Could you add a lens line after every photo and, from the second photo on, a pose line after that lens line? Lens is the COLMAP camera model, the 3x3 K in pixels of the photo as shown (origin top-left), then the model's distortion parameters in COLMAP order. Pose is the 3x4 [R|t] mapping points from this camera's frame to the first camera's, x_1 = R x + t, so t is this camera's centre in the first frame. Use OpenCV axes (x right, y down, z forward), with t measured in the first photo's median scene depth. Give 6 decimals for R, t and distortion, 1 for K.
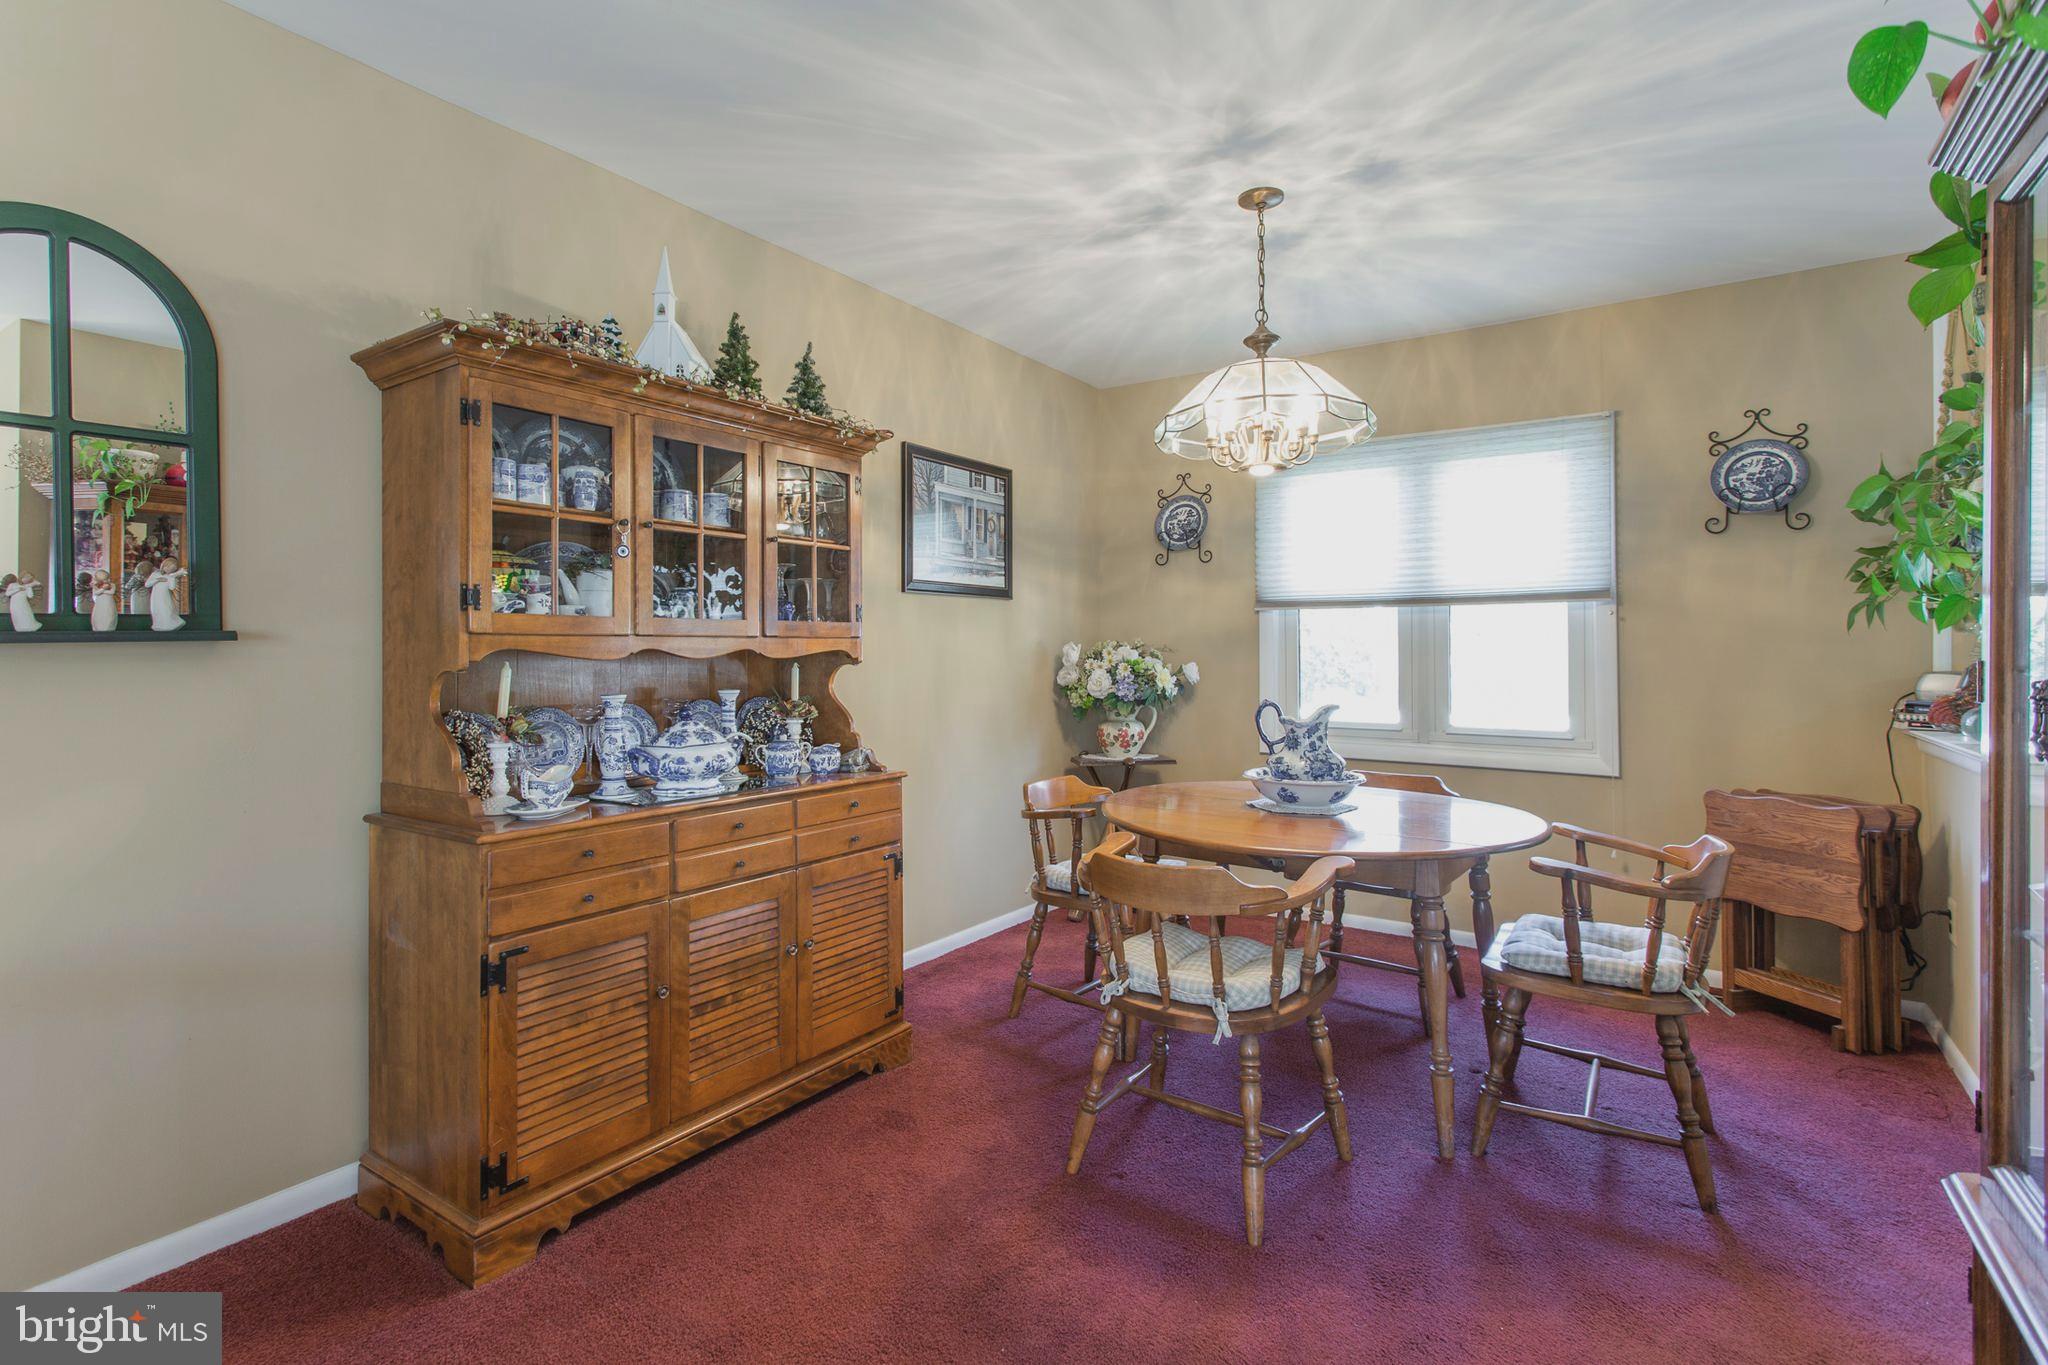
lens RADIAL K [[987.8, 0, 982.6], [0, 987.8, 647.2], [0, 0, 1]] dist [0.003482, 0.001905]
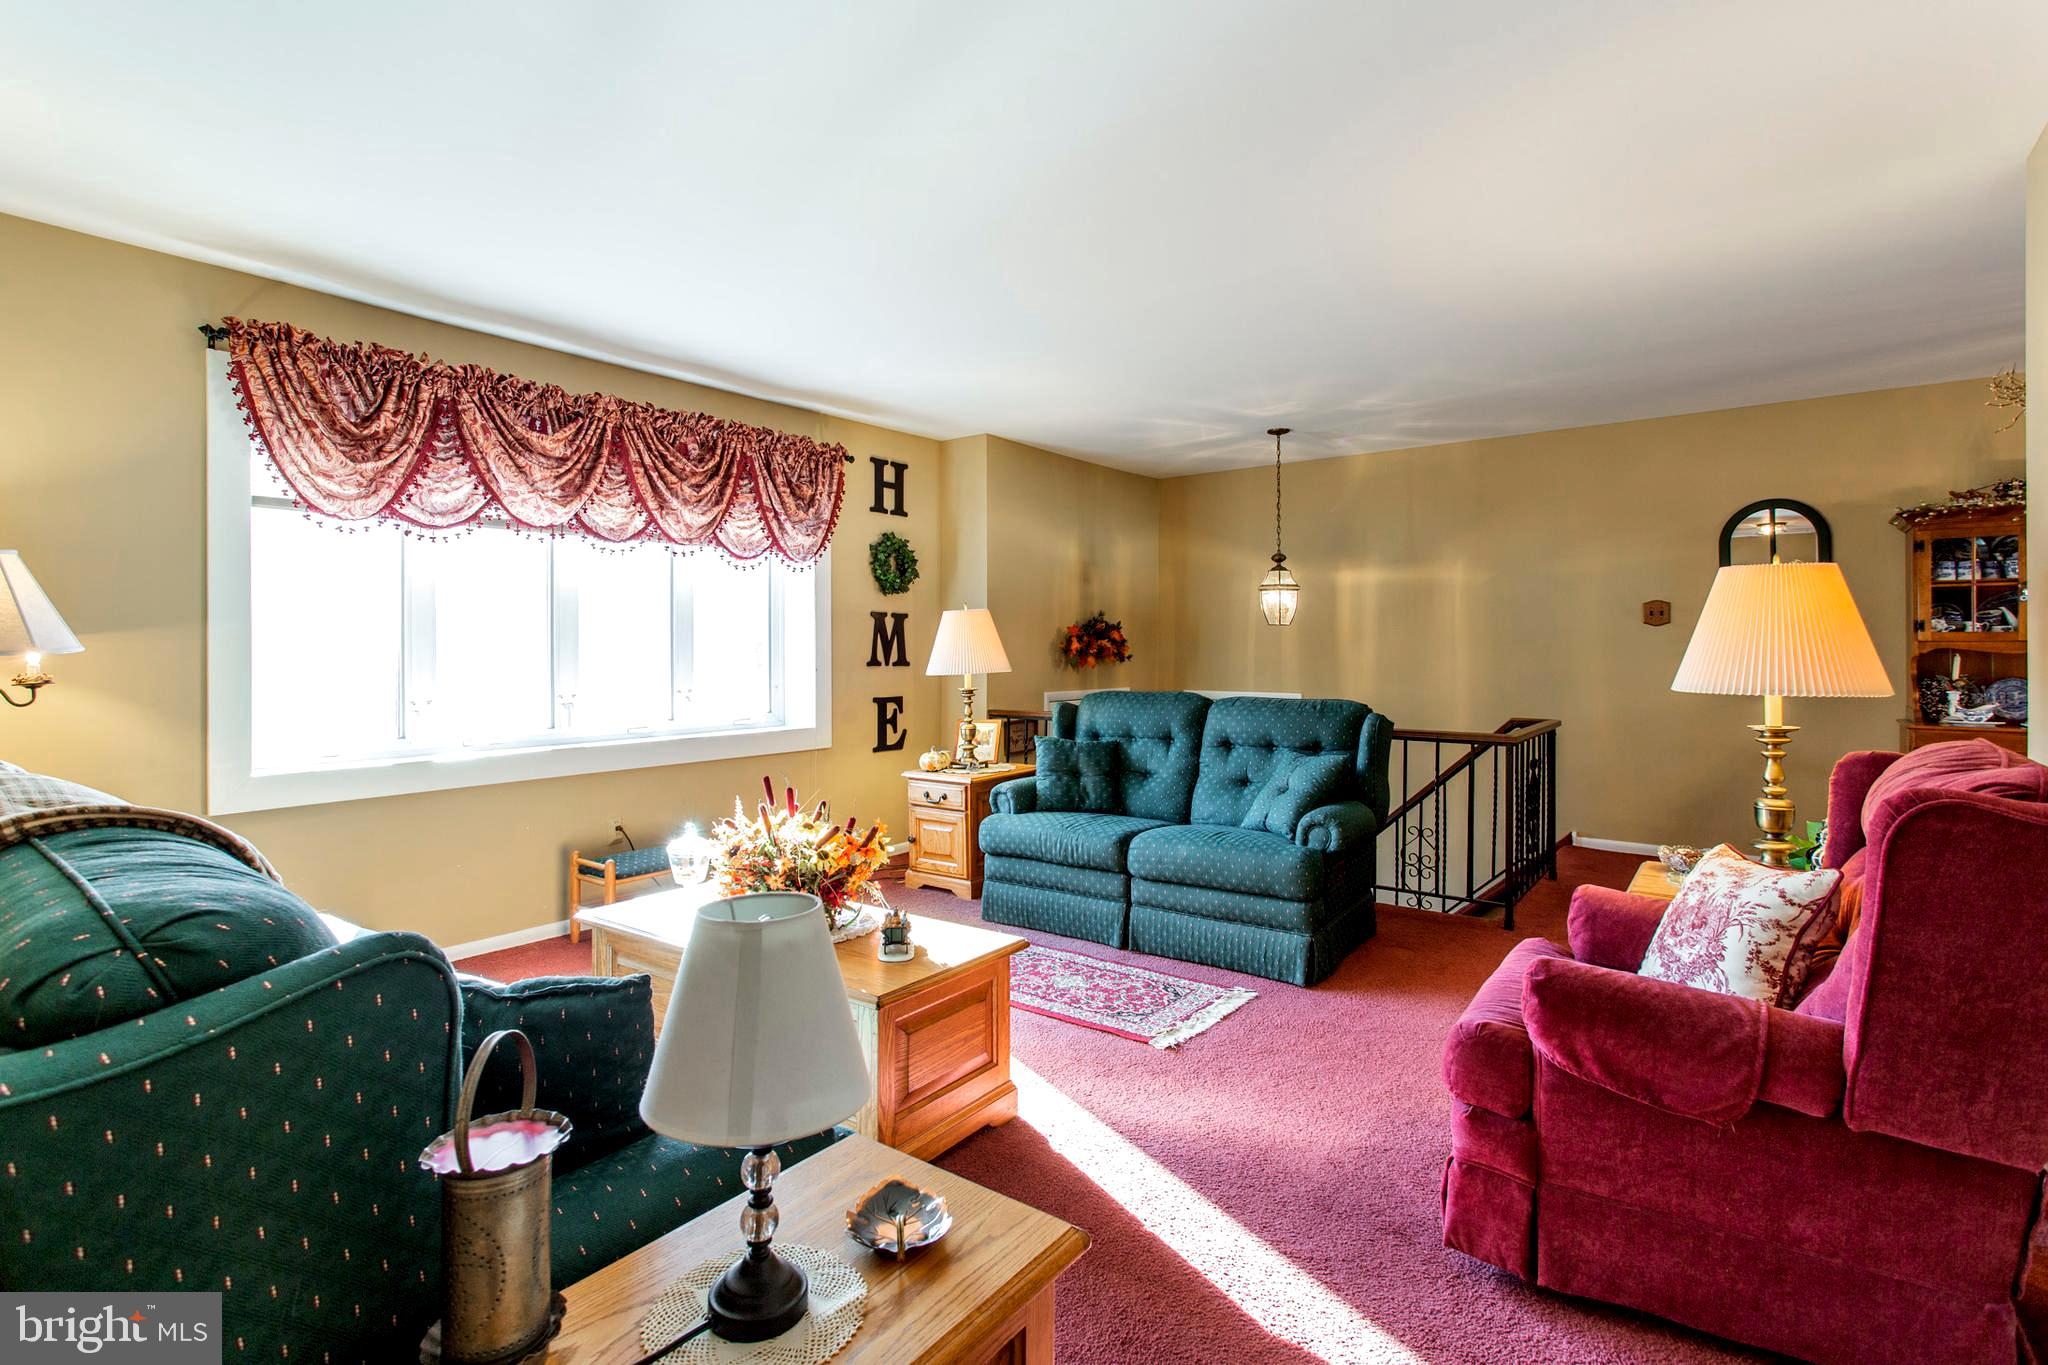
lens RADIAL K [[987.8, 0, 982.6], [0, 987.8, 647.2], [0, 0, 1]] dist [0.003482, 0.001905]
pose [[-0.063462, 0.001153, -0.997984, 1.323133], [0.006608, 0.999978, 0.000735, -0.011732], [0.997962, -0.006548, -0.063468, -0.711345]]
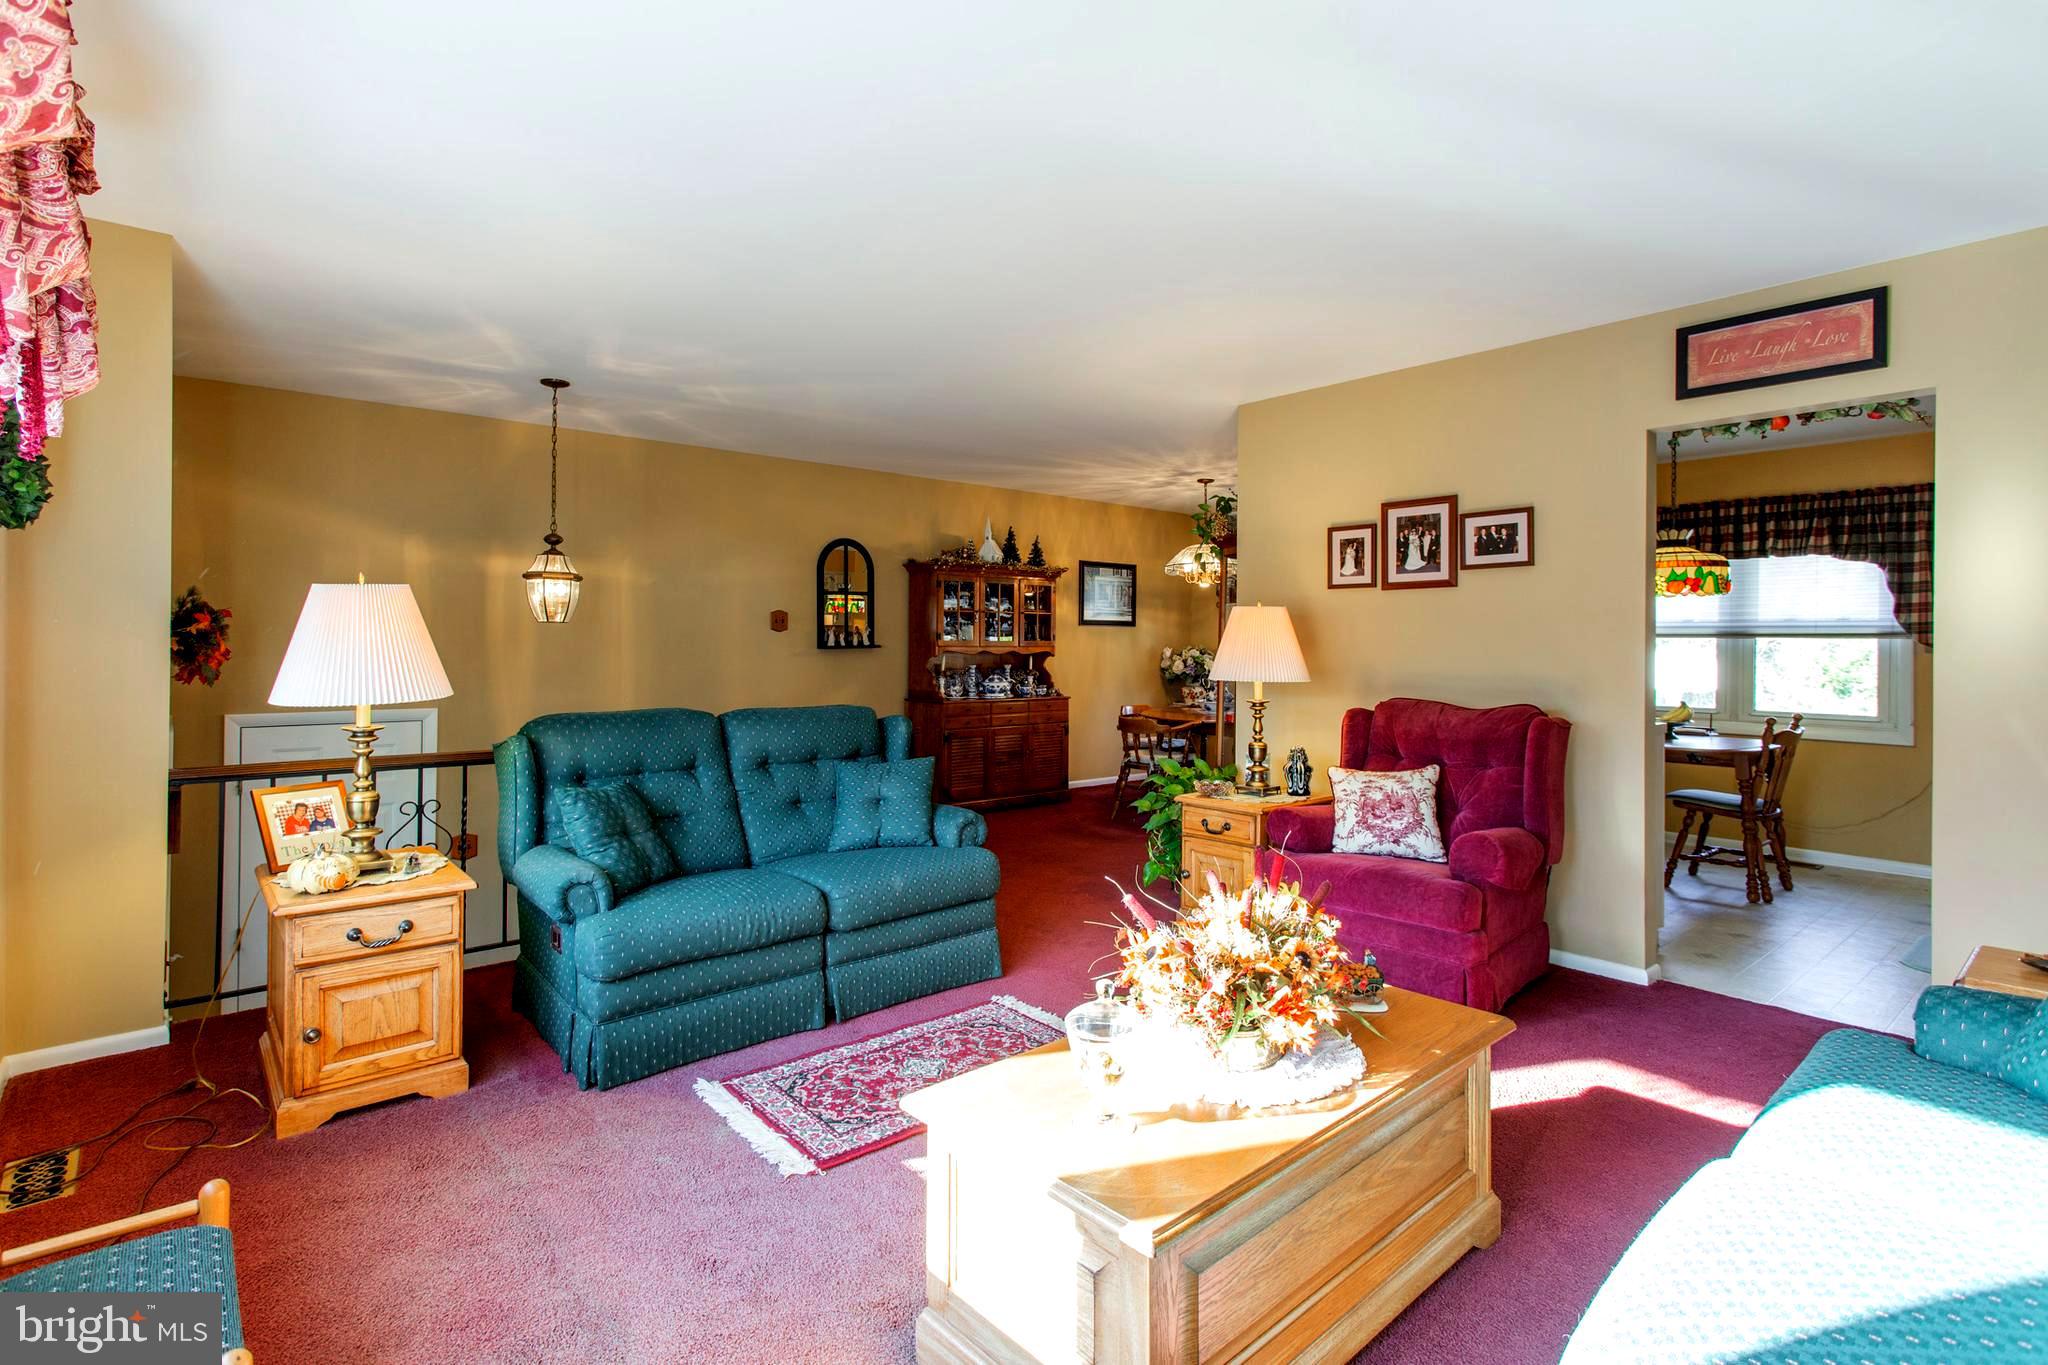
lens RADIAL K [[987.8, 0, 982.6], [0, 987.8, 647.2], [0, 0, 1]] dist [0.003482, 0.001905]
pose [[0.965478, 0.010239, -0.260283, 0.386561], [-0.008235, 0.999927, 0.008787, -0.029543], [0.260354, -0.006340, 0.965492, -1.649068]]
